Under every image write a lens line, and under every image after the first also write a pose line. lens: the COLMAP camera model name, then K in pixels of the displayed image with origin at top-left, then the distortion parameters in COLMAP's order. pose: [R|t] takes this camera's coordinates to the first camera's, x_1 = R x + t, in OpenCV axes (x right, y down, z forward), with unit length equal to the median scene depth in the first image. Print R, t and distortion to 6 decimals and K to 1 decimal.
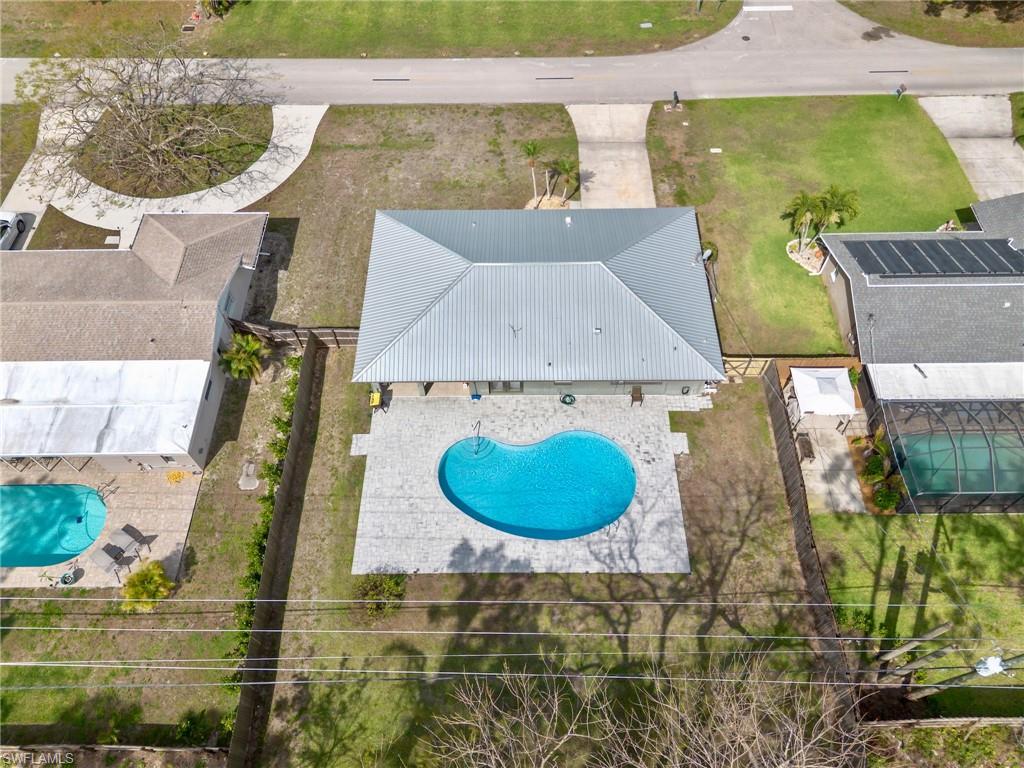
lens RADIAL K [[724.8, 0, 512.0], [0, 724.8, 384.0], [0, 0, 1]] dist [0.074403, -0.072495]
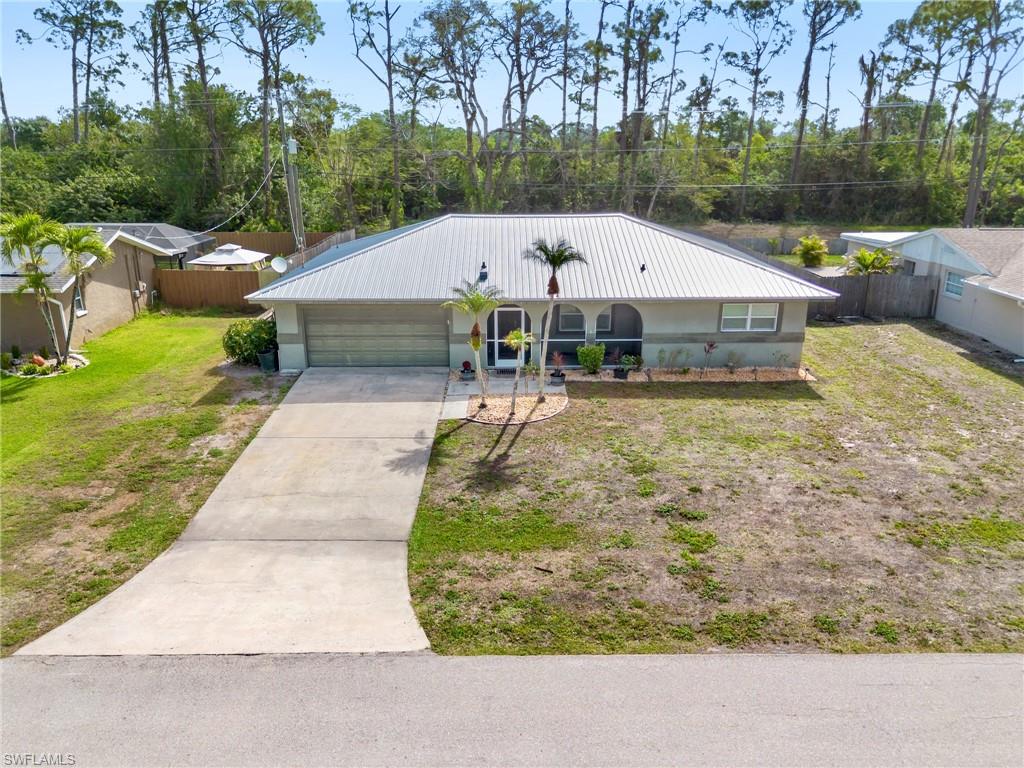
lens RADIAL K [[724.8, 0, 512.0], [0, 724.8, 384.0], [0, 0, 1]] dist [0.074403, -0.072495]
pose [[-0.999904, 0.011041, -0.008326, 0.070545], [-0.005262, 0.252976, 0.967458, -0.869103], [0.012788, 0.967409, -0.252894, 1.403015]]
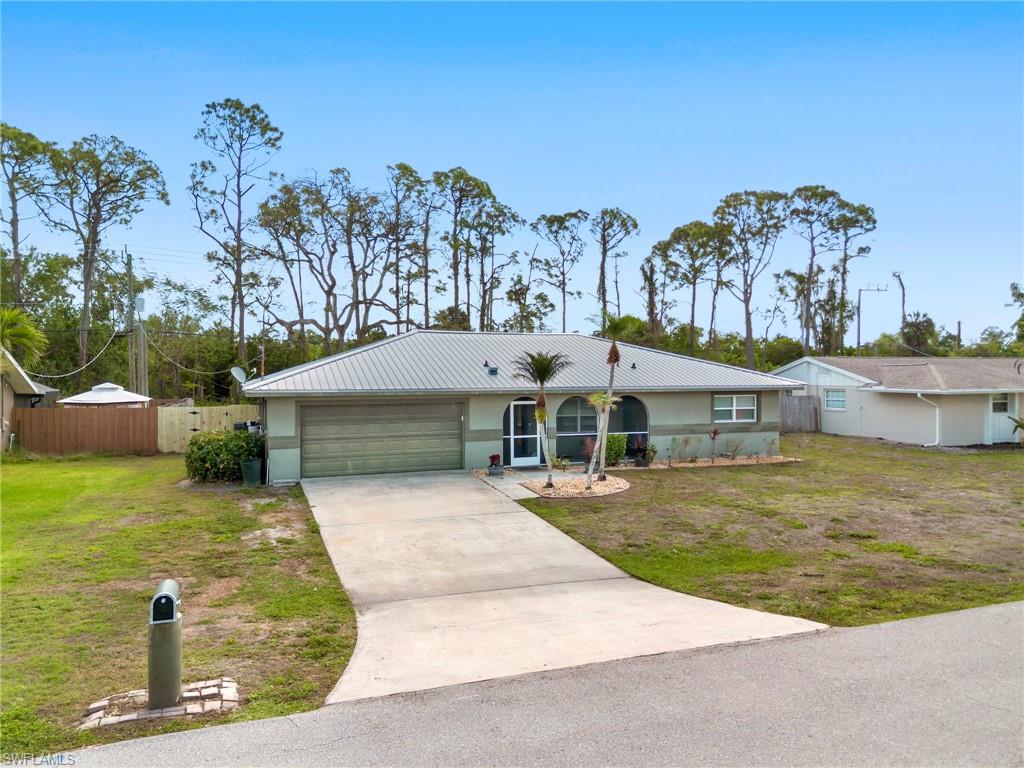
lens RADIAL K [[724.8, 0, 512.0], [0, 724.8, 384.0], [0, 0, 1]] dist [0.074403, -0.072495]
pose [[-0.936959, 0.016123, -0.349068, 0.294215], [-0.287625, 0.531704, 0.796595, -0.757681], [0.198444, 0.846777, -0.493547, 1.464387]]
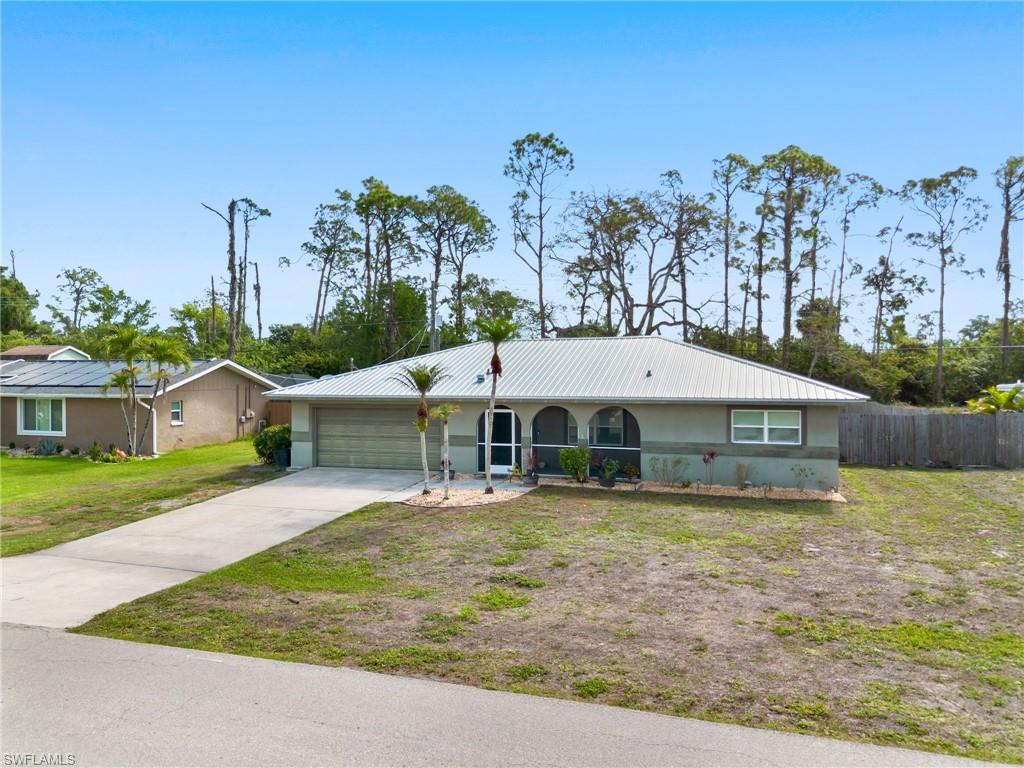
lens RADIAL K [[724.8, 0, 512.0], [0, 724.8, 384.0], [0, 0, 1]] dist [0.074403, -0.072495]
pose [[-0.948673, 0.006331, 0.316194, -0.141992], [0.271713, 0.527935, 0.804647, -0.770421], [-0.161836, 0.849261, -0.502558, 1.466574]]
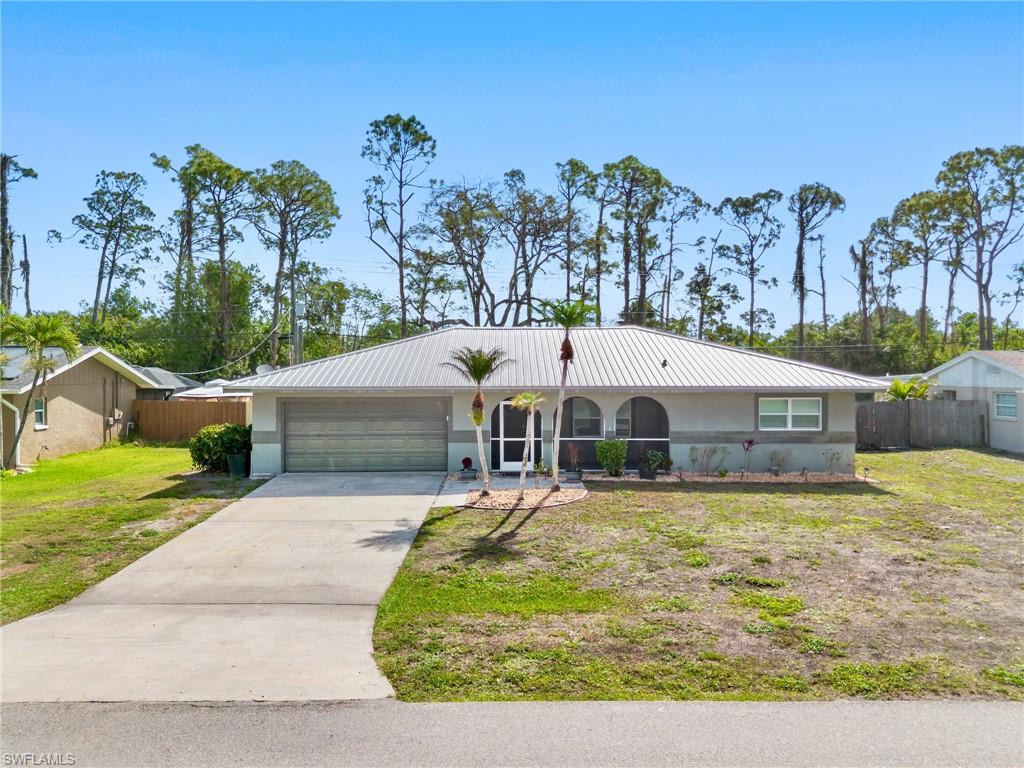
lens RADIAL K [[724.8, 0, 512.0], [0, 724.8, 384.0], [0, 0, 1]] dist [0.074403, -0.072495]
pose [[-0.999946, 0.009668, -0.003858, 0.072376], [0.001833, 0.528421, 0.848980, -0.753833], [0.010246, 0.848927, -0.528410, 1.464863]]
